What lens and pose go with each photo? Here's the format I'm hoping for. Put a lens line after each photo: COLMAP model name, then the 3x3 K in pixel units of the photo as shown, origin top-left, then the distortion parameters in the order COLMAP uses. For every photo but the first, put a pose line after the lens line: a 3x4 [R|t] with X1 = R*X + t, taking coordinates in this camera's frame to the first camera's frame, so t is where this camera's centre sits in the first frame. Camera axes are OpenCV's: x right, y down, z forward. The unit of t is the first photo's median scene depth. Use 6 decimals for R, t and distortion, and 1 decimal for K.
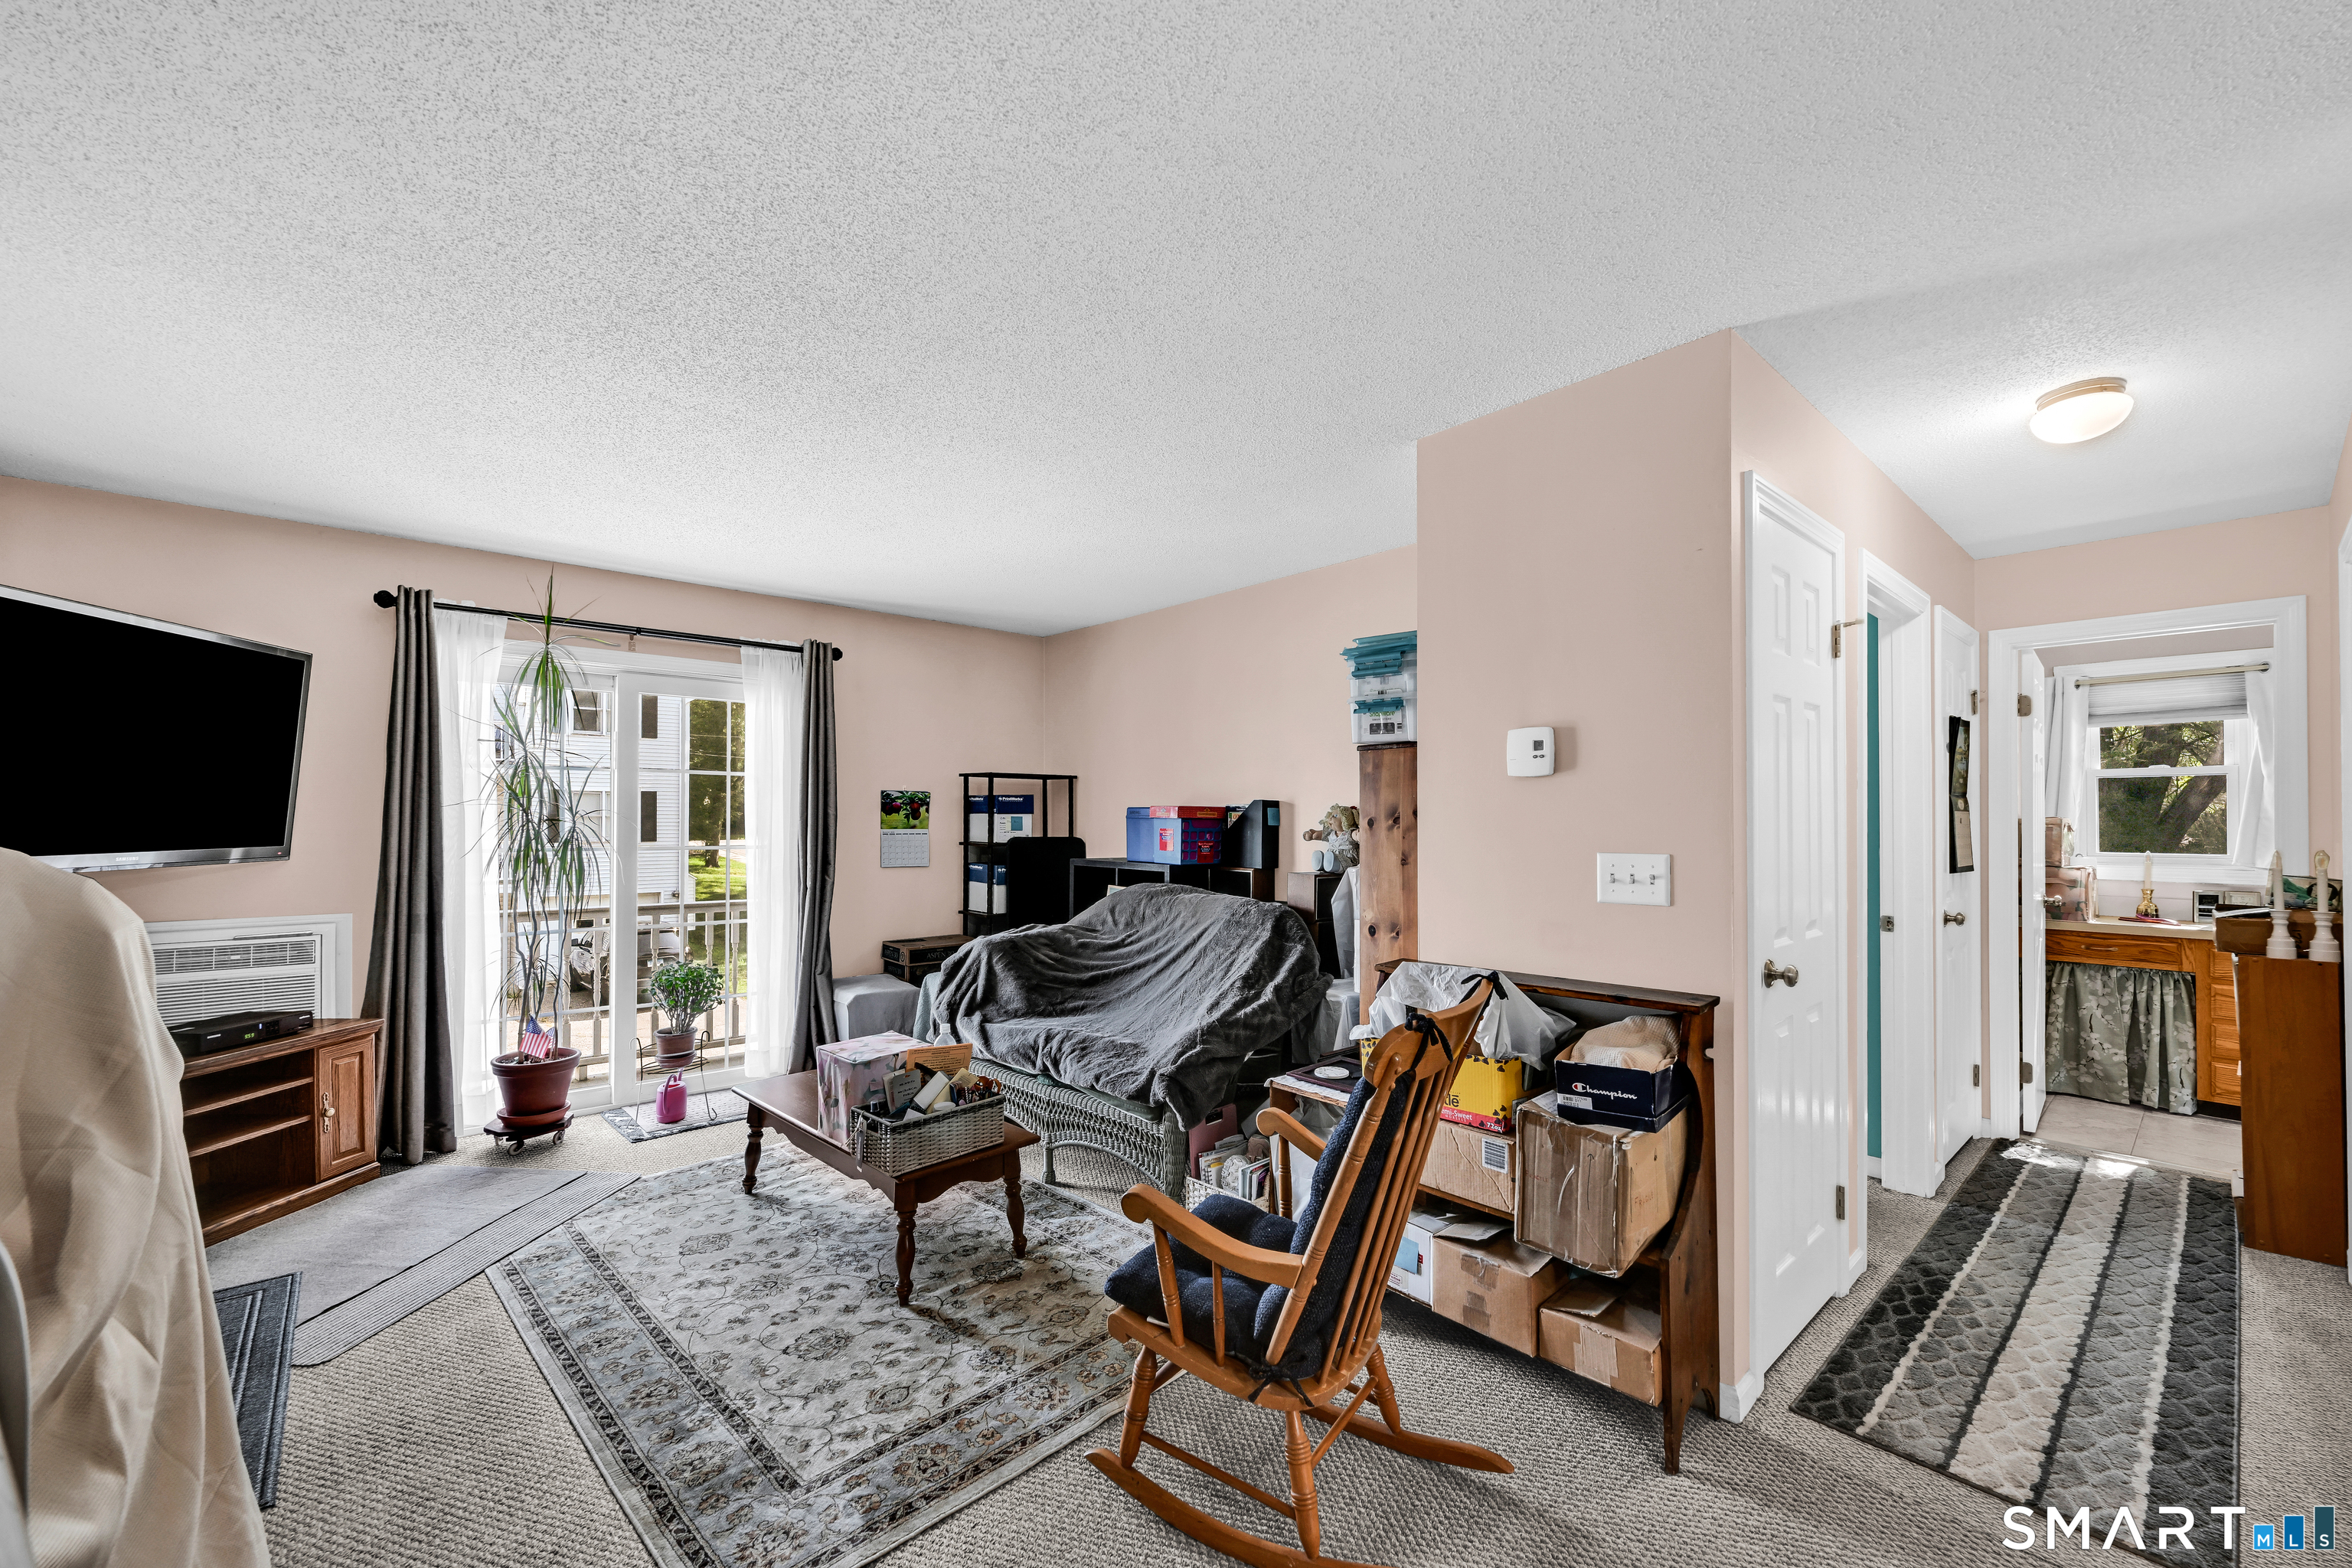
lens RADIAL K [[974.1, 0, 1190.2], [0, 974.1, 791.2], [0, 0, 1]] dist [-0.002090, -0.000026]
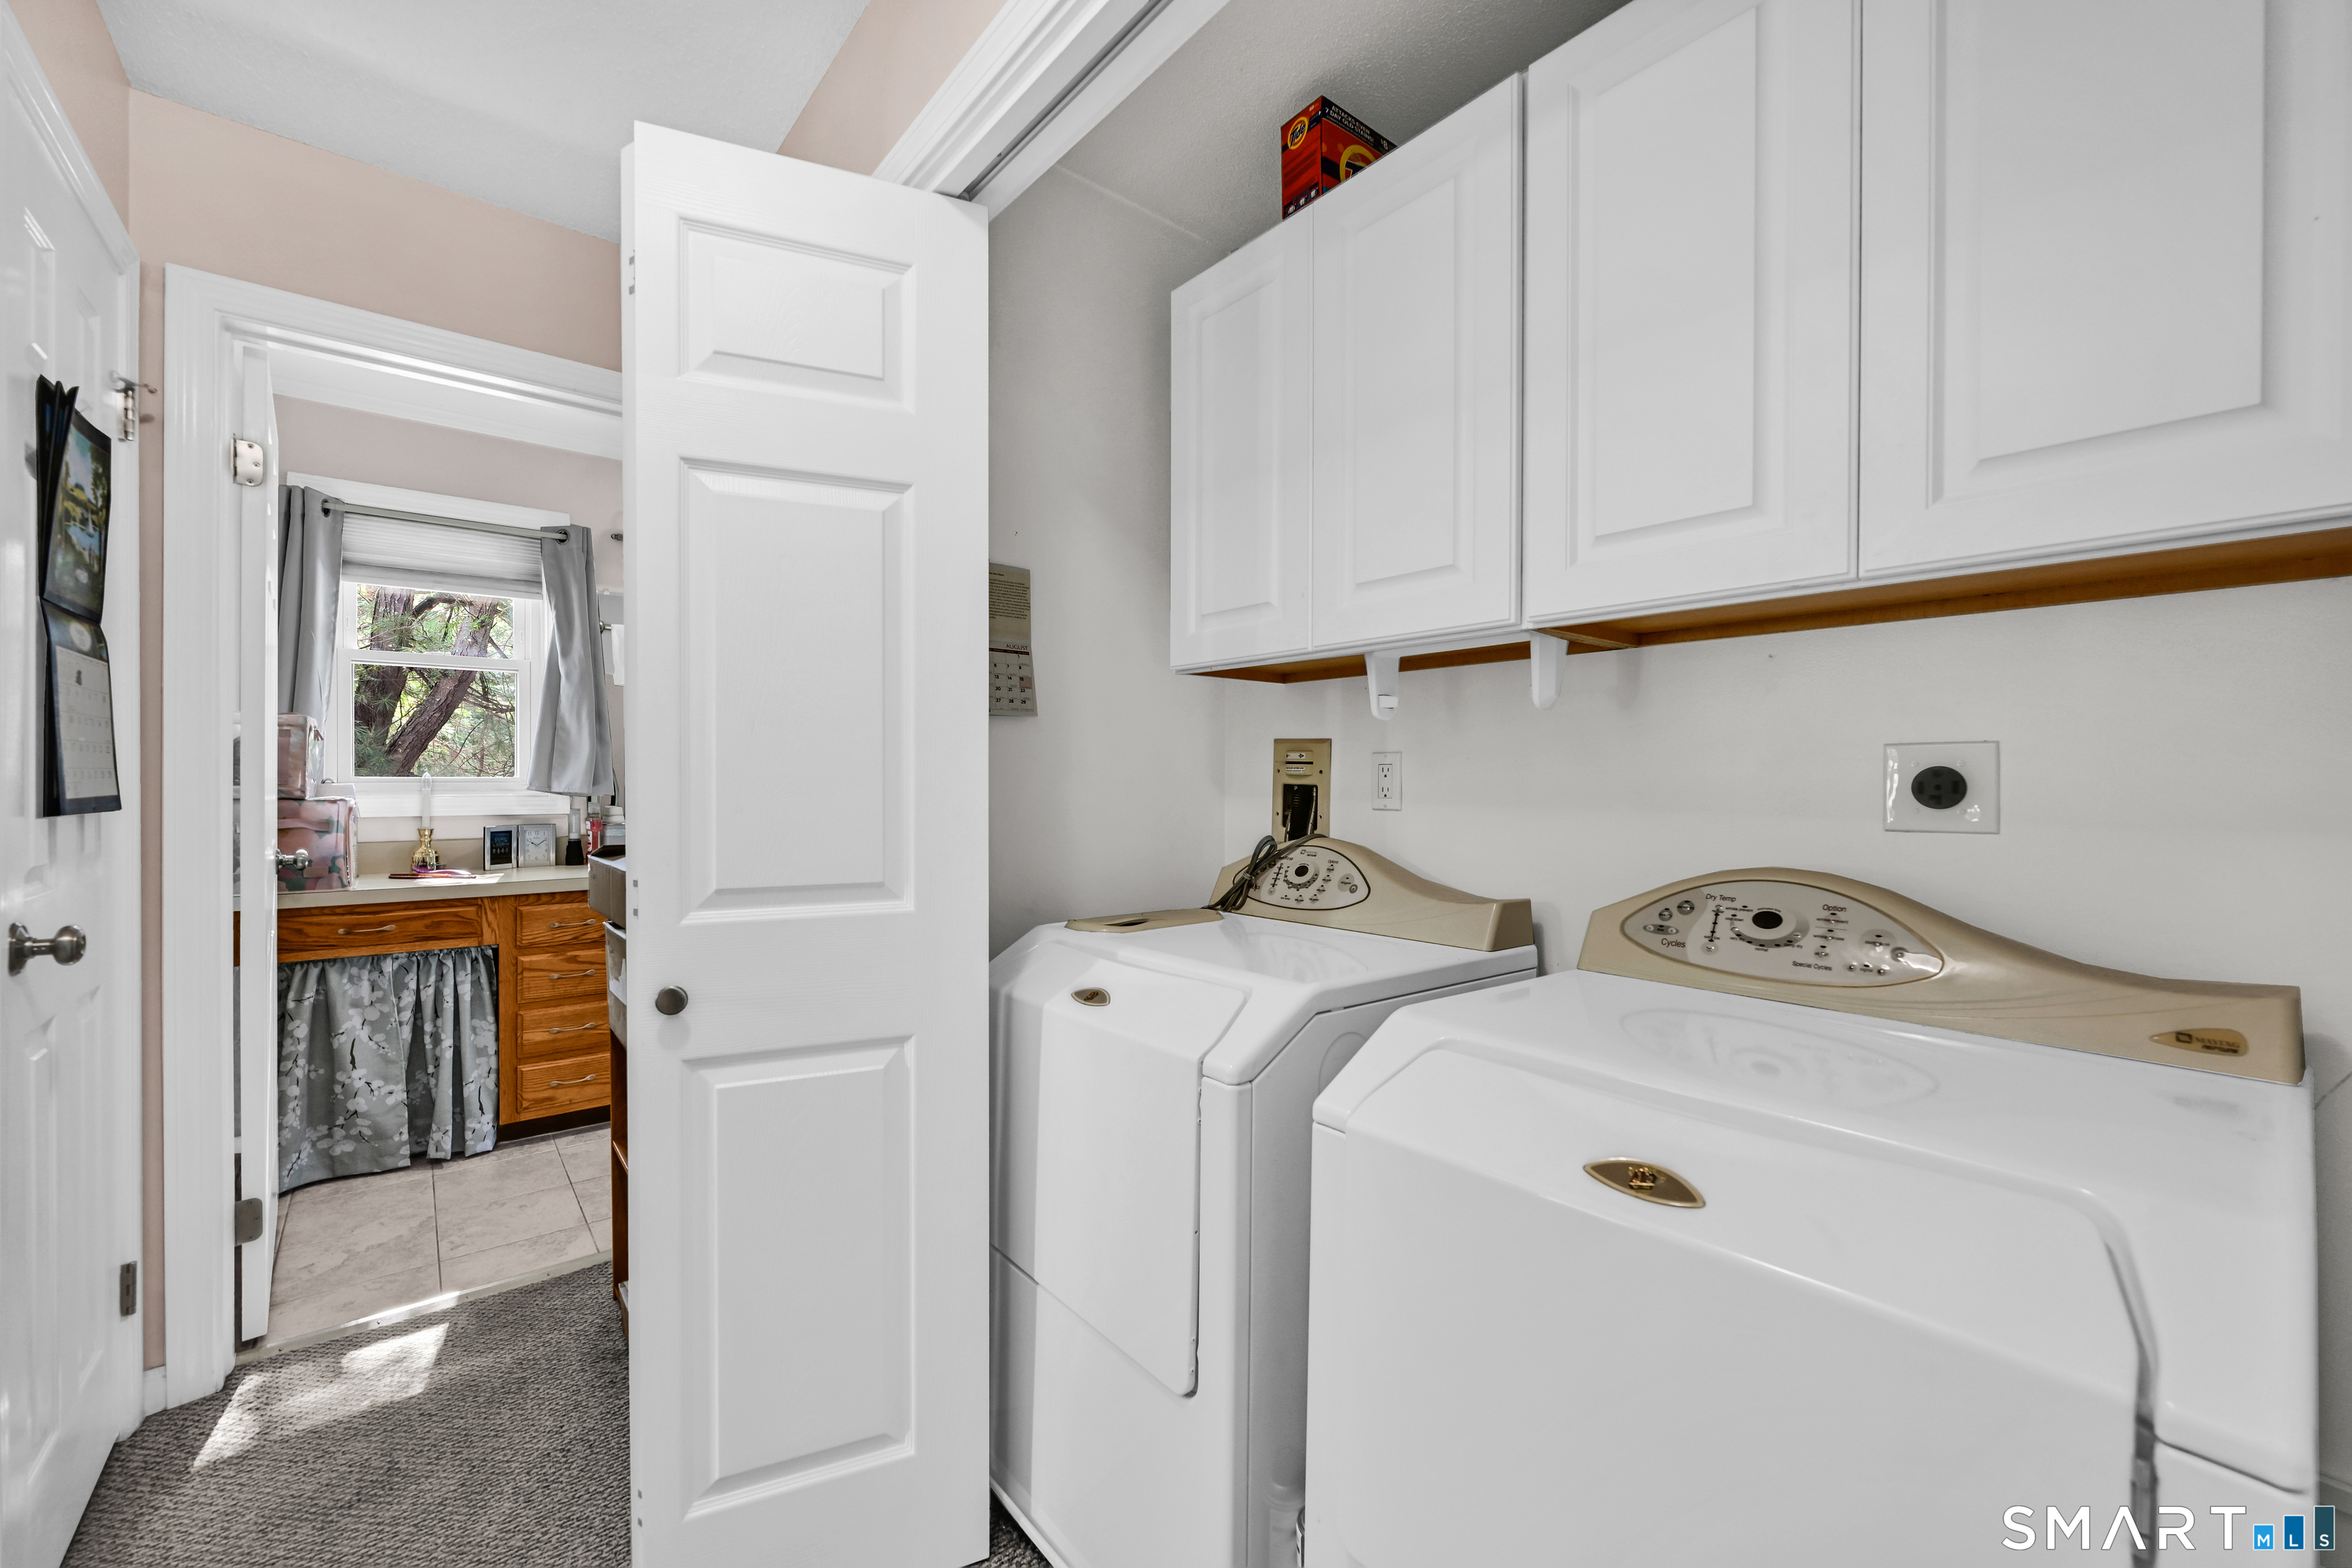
lens RADIAL K [[974.1, 0, 1190.2], [0, 974.1, 791.2], [0, 0, 1]] dist [-0.002090, -0.000026]
pose [[0.074113, -0.024621, 0.996946, 0.366745], [-0.033041, 0.999086, 0.027130, 0.040954], [-0.996702, -0.034950, 0.073231, 0.443554]]
